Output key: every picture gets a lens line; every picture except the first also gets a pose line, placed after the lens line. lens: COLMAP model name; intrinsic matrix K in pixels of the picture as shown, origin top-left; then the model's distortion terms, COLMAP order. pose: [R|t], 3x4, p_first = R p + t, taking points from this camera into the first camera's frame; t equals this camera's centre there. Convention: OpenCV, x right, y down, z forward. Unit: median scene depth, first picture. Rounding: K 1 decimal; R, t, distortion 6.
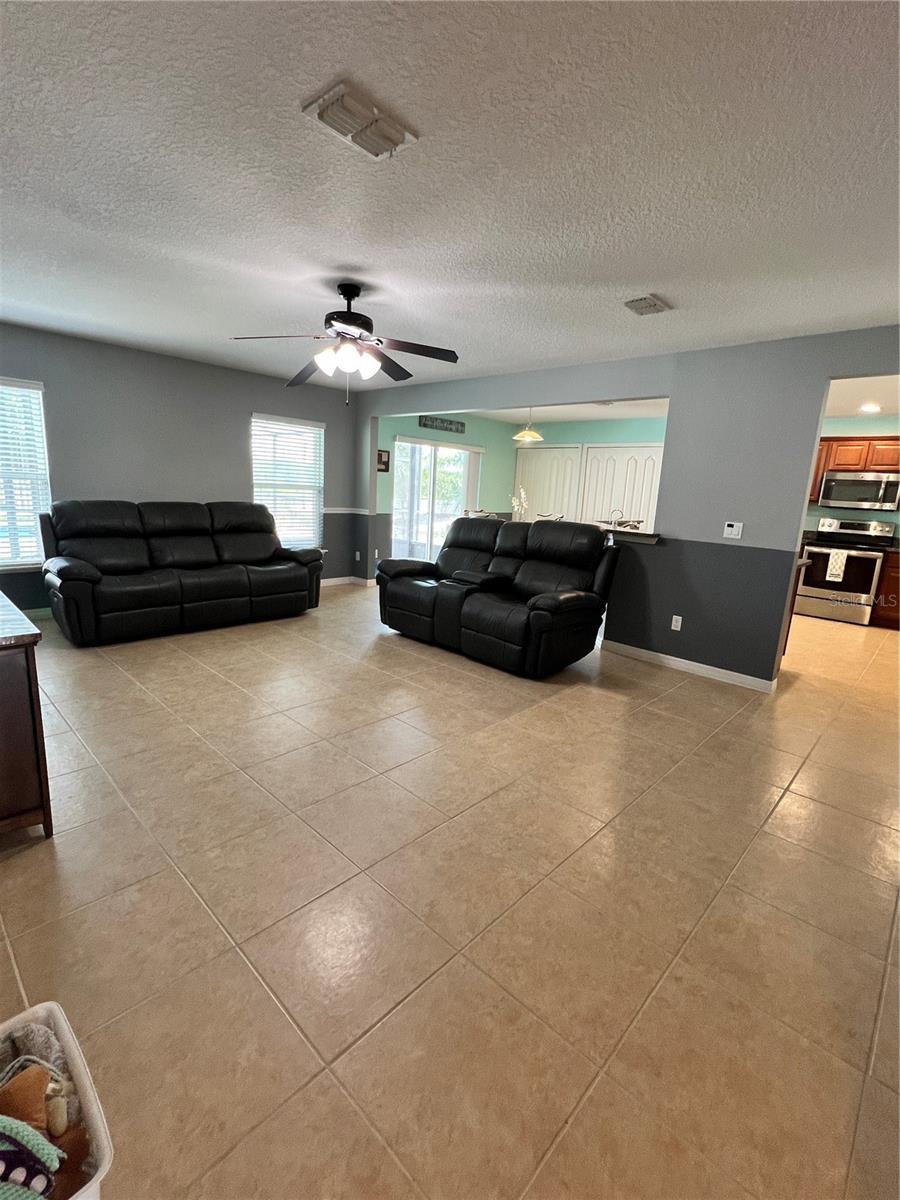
lens RADIAL K [[540.5, 0, 450.8], [0, 540.5, 594.5], [0, 0, 1]] dist [0.002703, 0.000092]
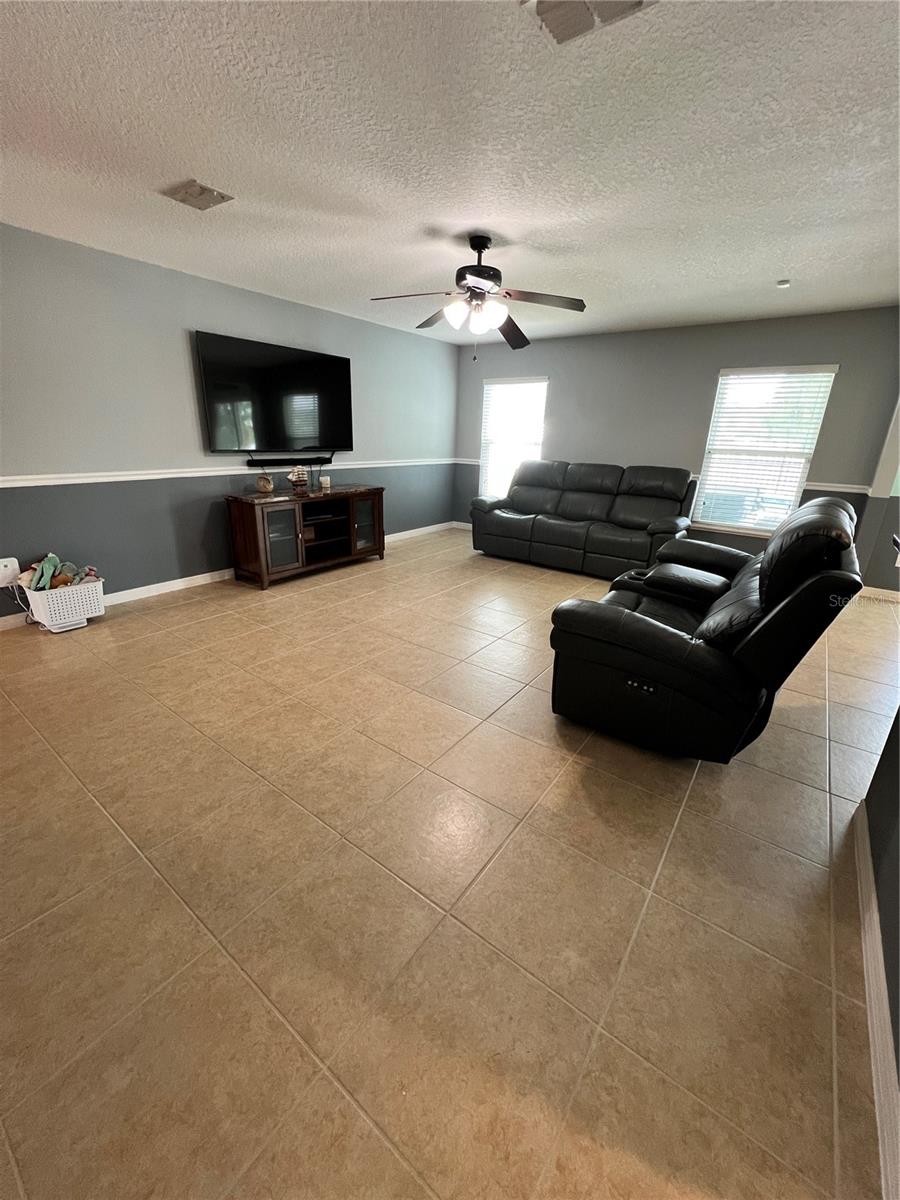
lens RADIAL K [[482.9, 0, 433.0], [0, 482.9, 589.1], [0, 0, 1]] dist [-0.001533, -0.000095]
pose [[0.105217, 0.260627, -0.959689, 0.838826], [-0.219858, 0.947262, 0.233147, -0.127137], [0.969841, 0.186465, 0.156969, 0.871451]]
